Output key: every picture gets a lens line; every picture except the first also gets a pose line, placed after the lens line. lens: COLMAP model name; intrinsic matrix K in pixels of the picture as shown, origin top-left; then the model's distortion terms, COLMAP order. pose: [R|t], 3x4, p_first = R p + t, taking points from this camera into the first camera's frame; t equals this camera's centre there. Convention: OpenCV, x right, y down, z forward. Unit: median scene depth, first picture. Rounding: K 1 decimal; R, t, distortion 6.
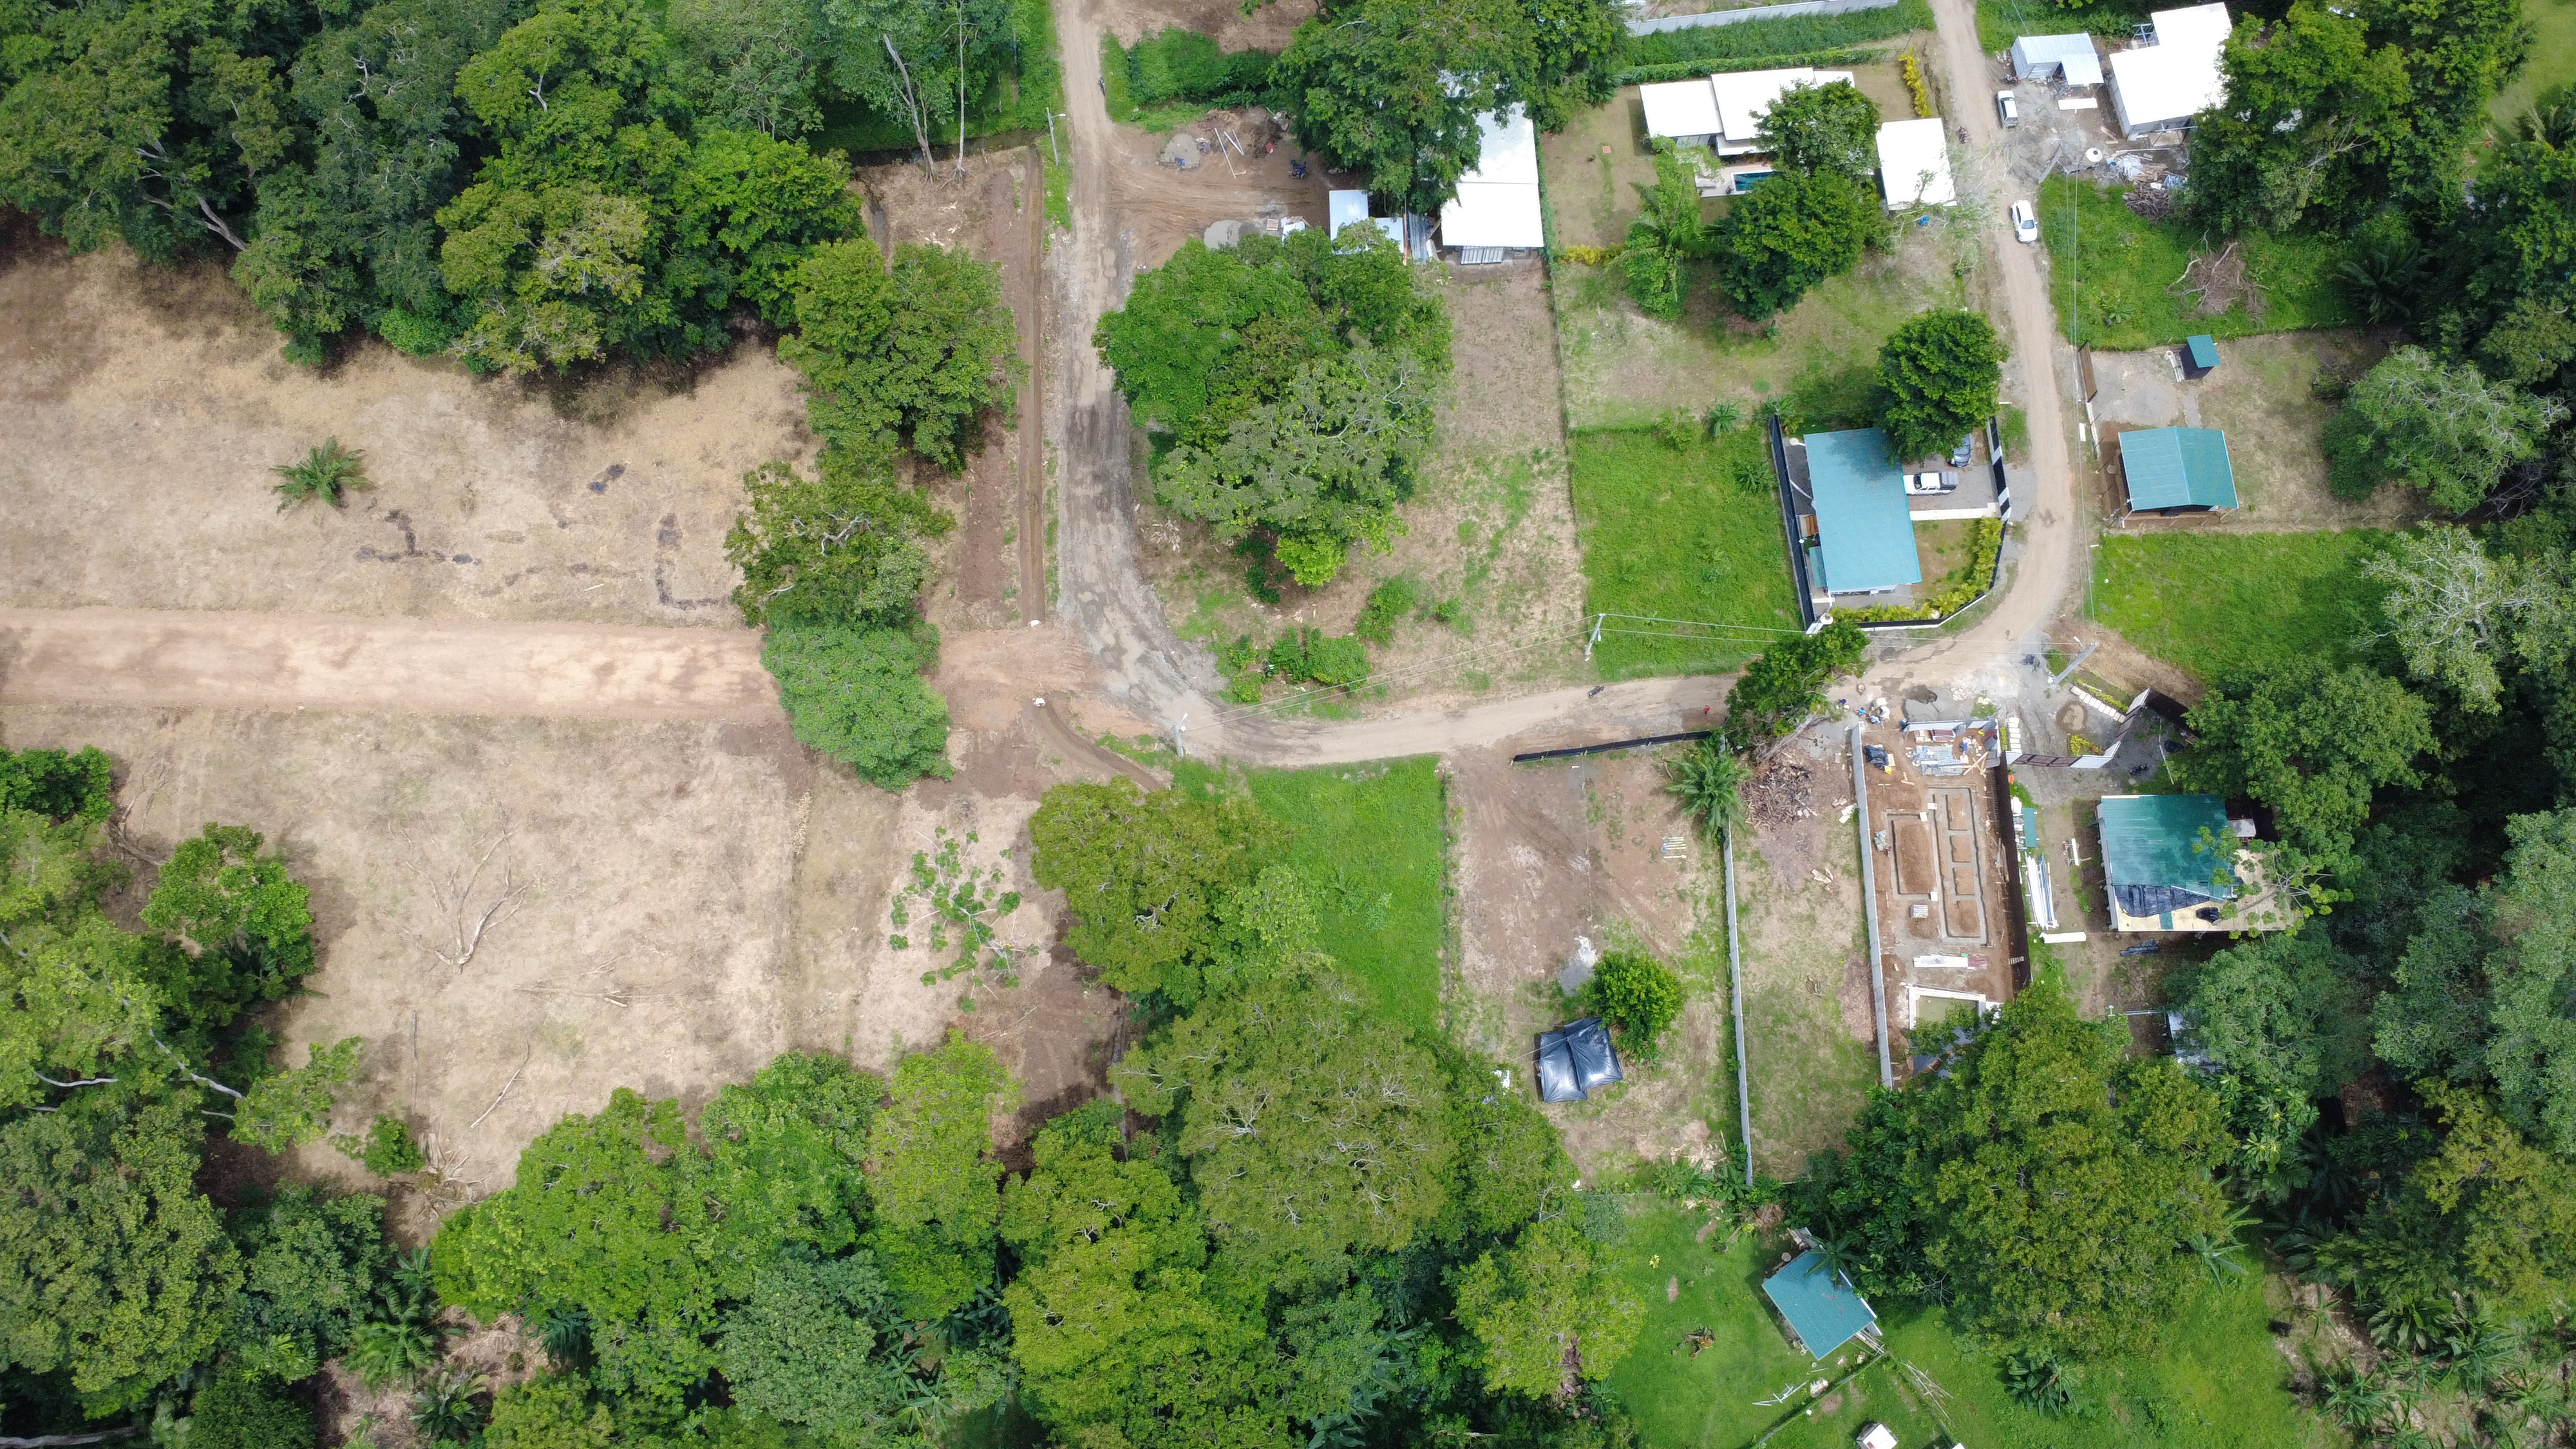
lens RADIAL K [[1869.9, 0, 1285.0], [0, 1869.9, 731.7], [0, 0, 1]] dist [-0.001012, 0.005222]
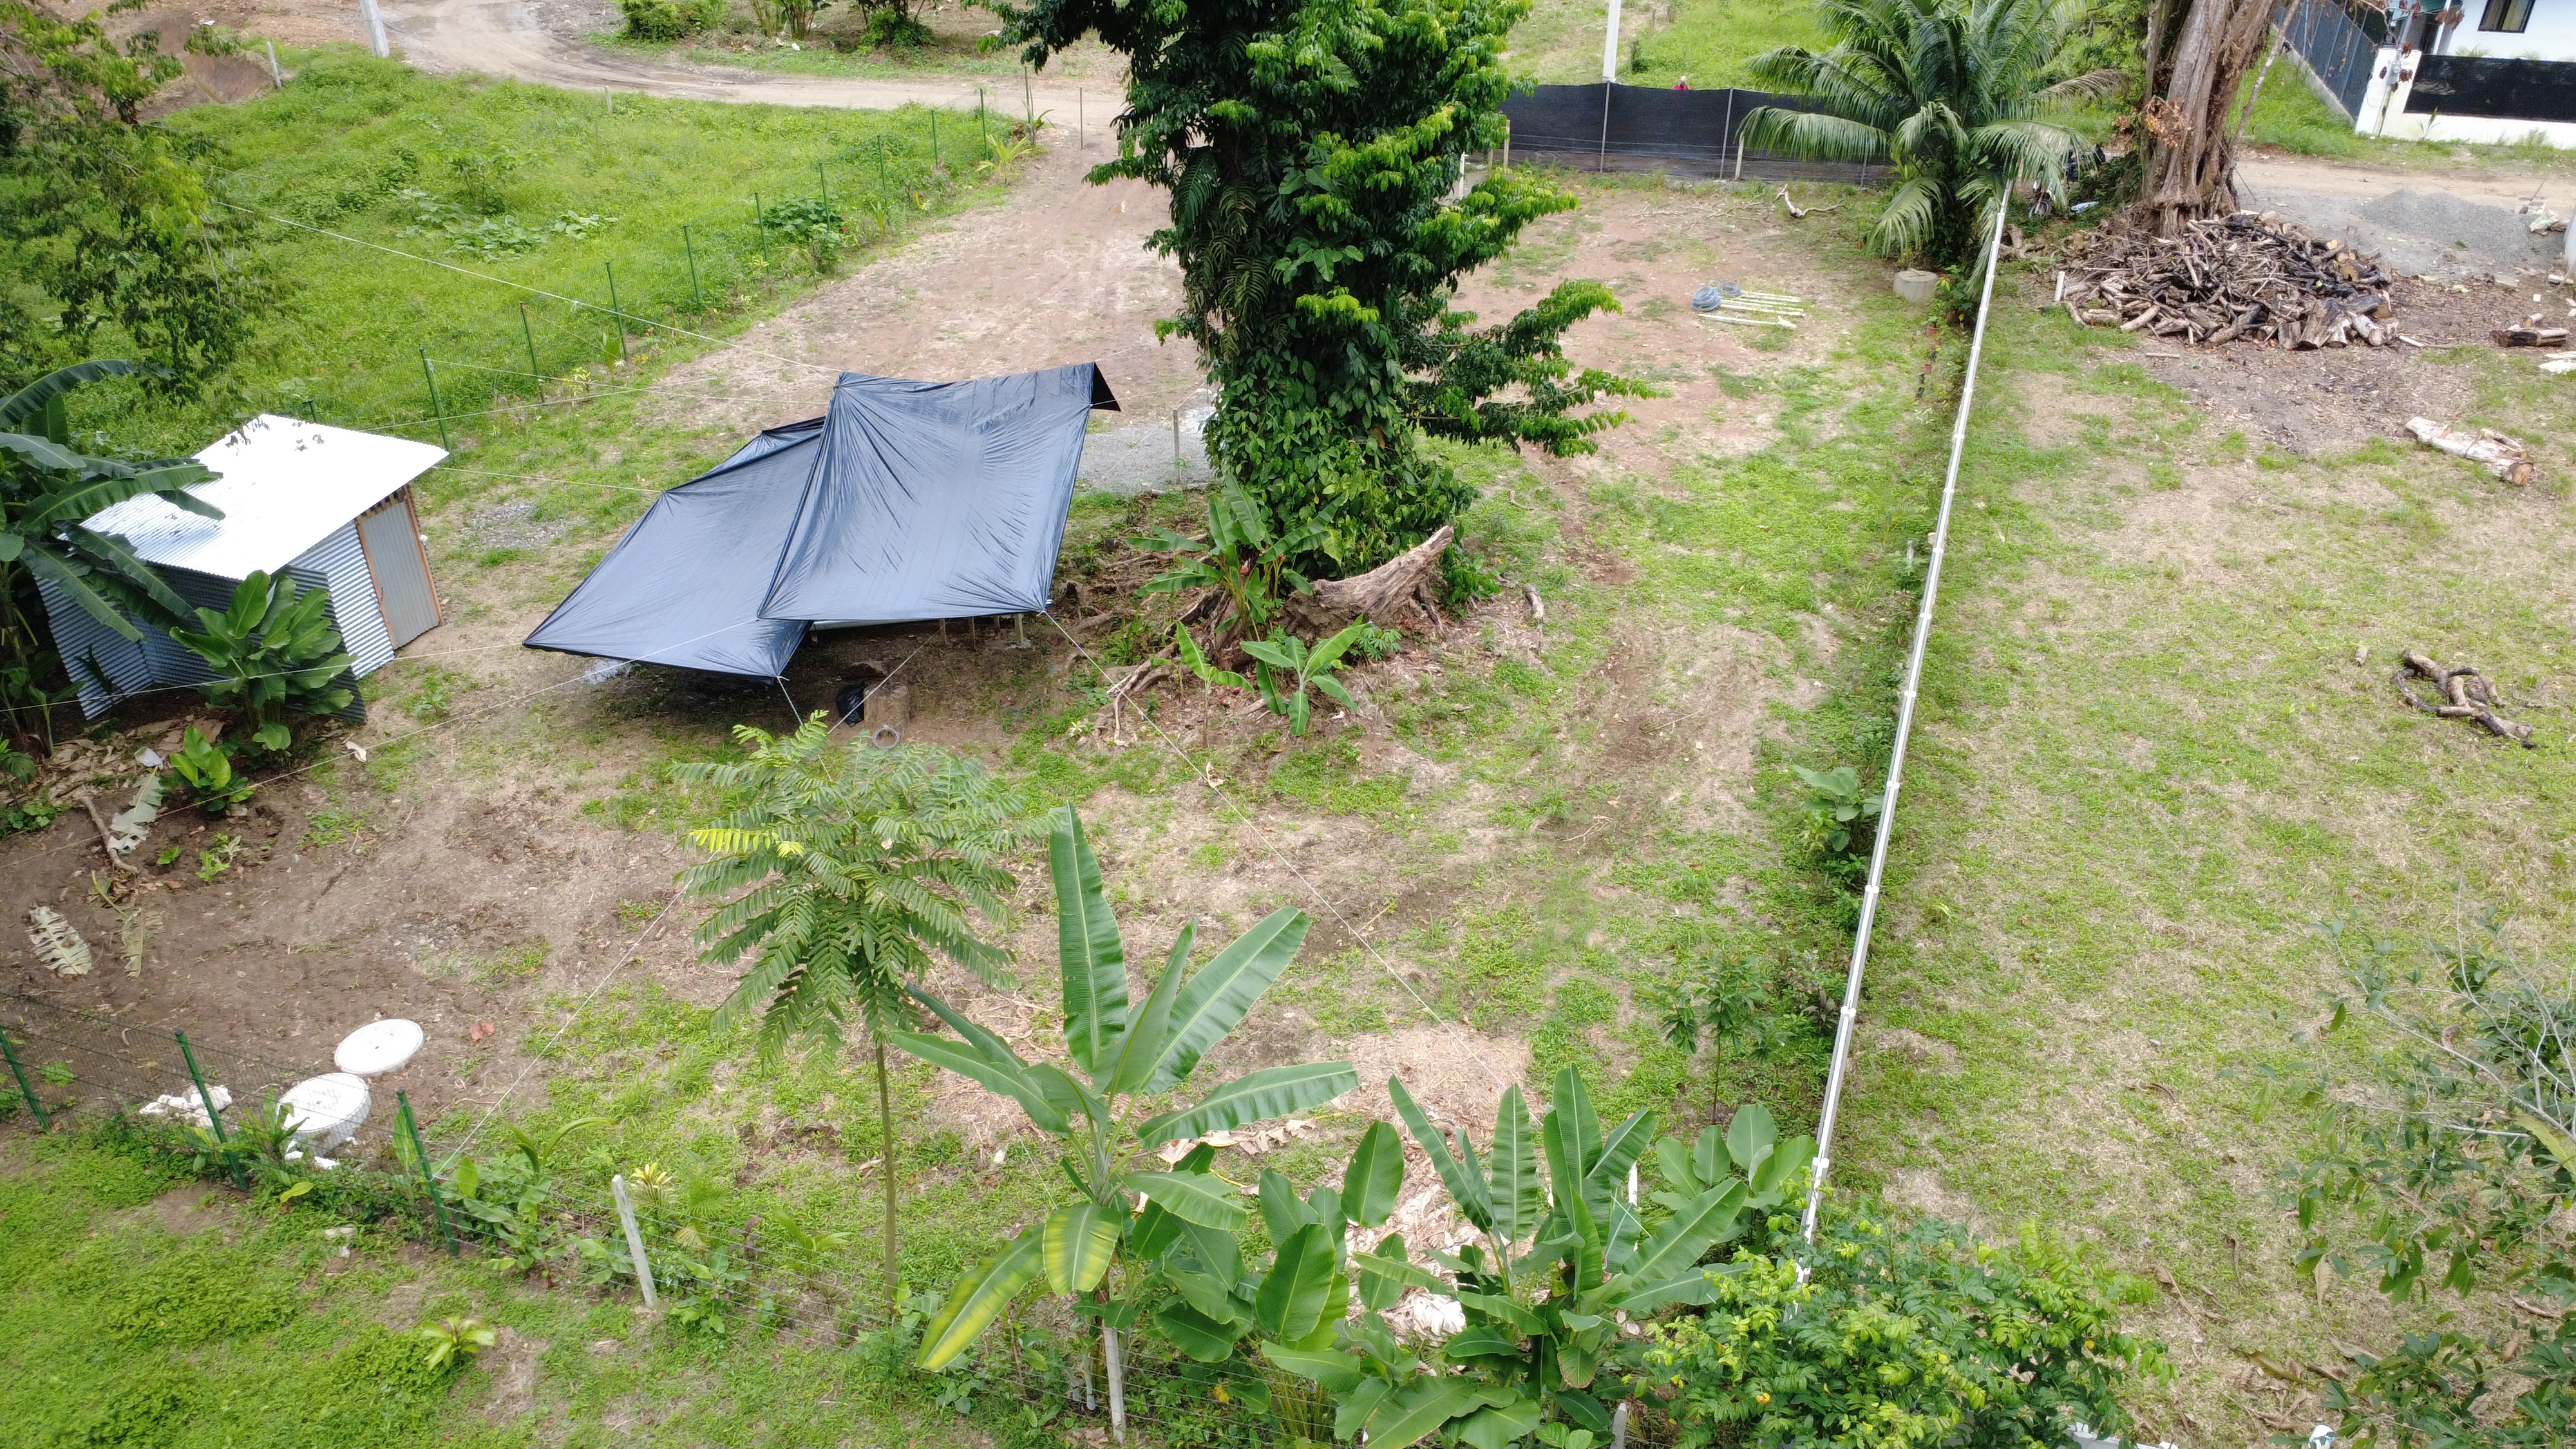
lens RADIAL K [[1869.9, 0, 1283.7], [0, 1869.9, 732.2], [0, 0, 1]] dist [-0.001012, 0.005222]
pose [[0.938651, 0.181778, -0.293073, 0.231020], [-0.327307, 0.737288, -0.590996, 0.259581], [0.108649, 0.650664, 0.751553, 0.849292]]
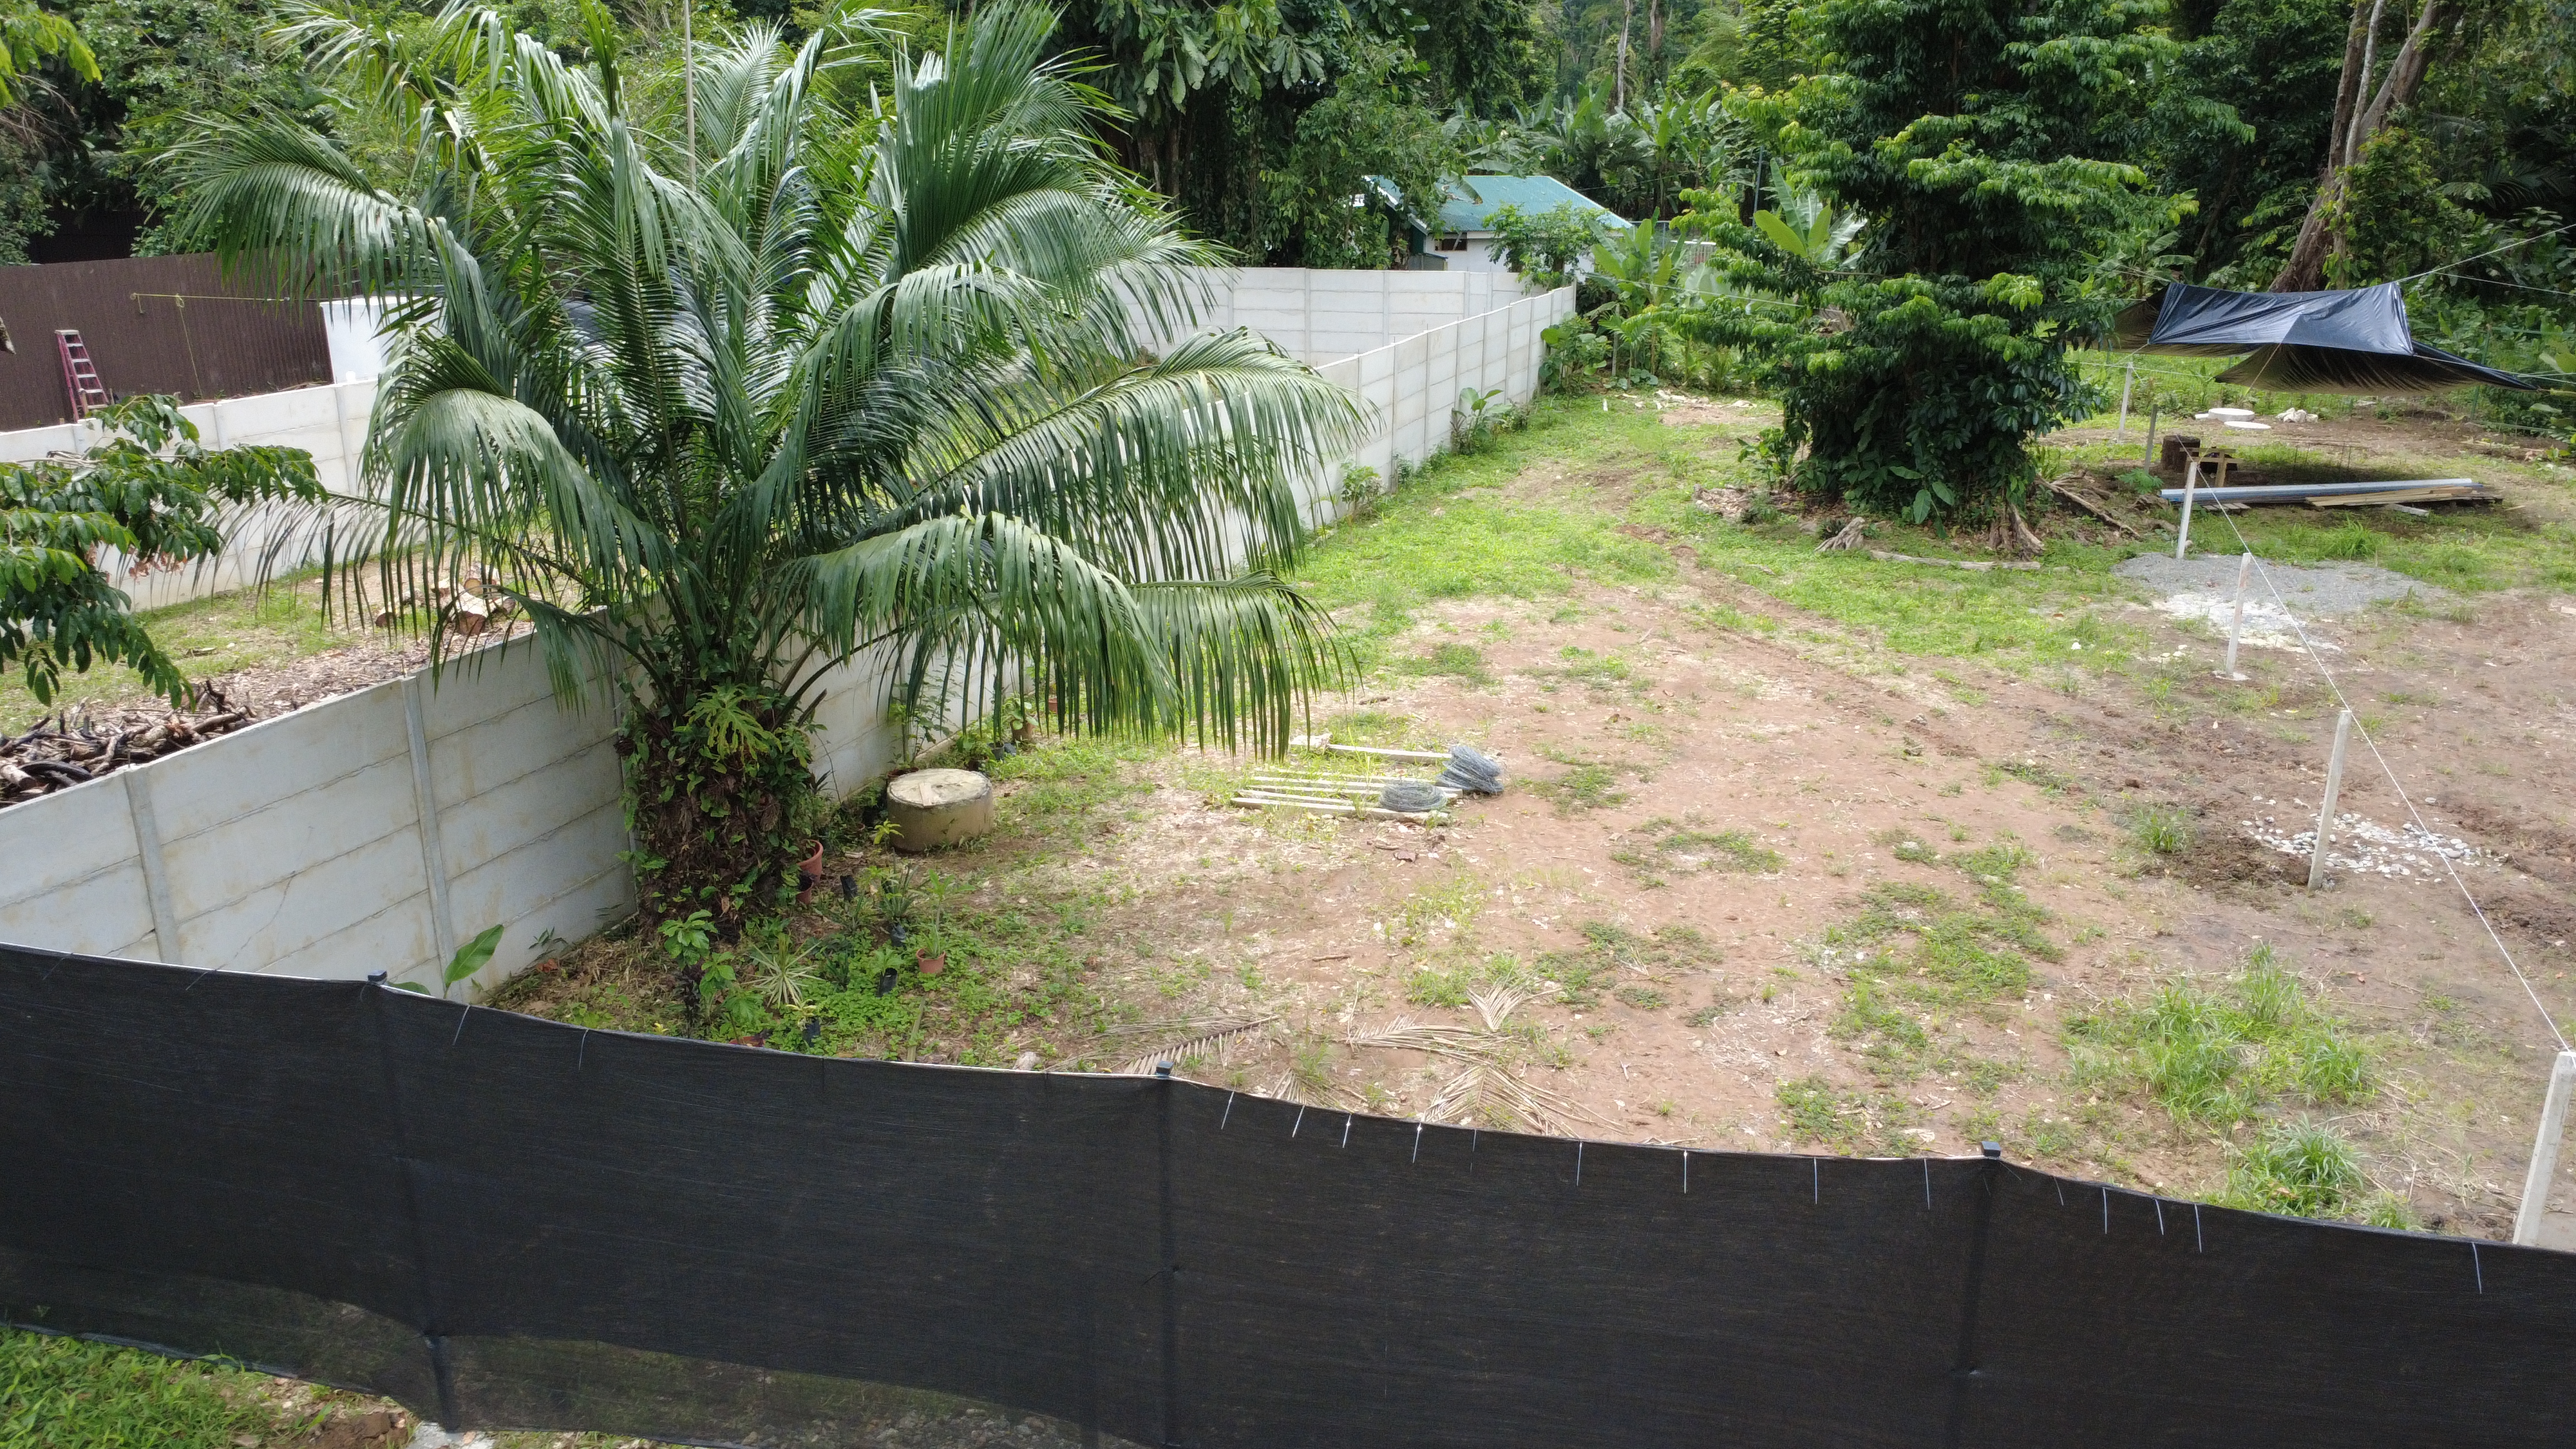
lens RADIAL K [[1869.9, 0, 1287.6], [0, 1869.9, 734.7], [0, 0, 1]] dist [-0.001012, 0.005222]
pose [[-0.941411, -0.105284, 0.320405, 0.179063], [0.320054, 0.020679, 0.947174, -0.036952], [-0.106348, 0.994227, 0.014230, 0.994316]]
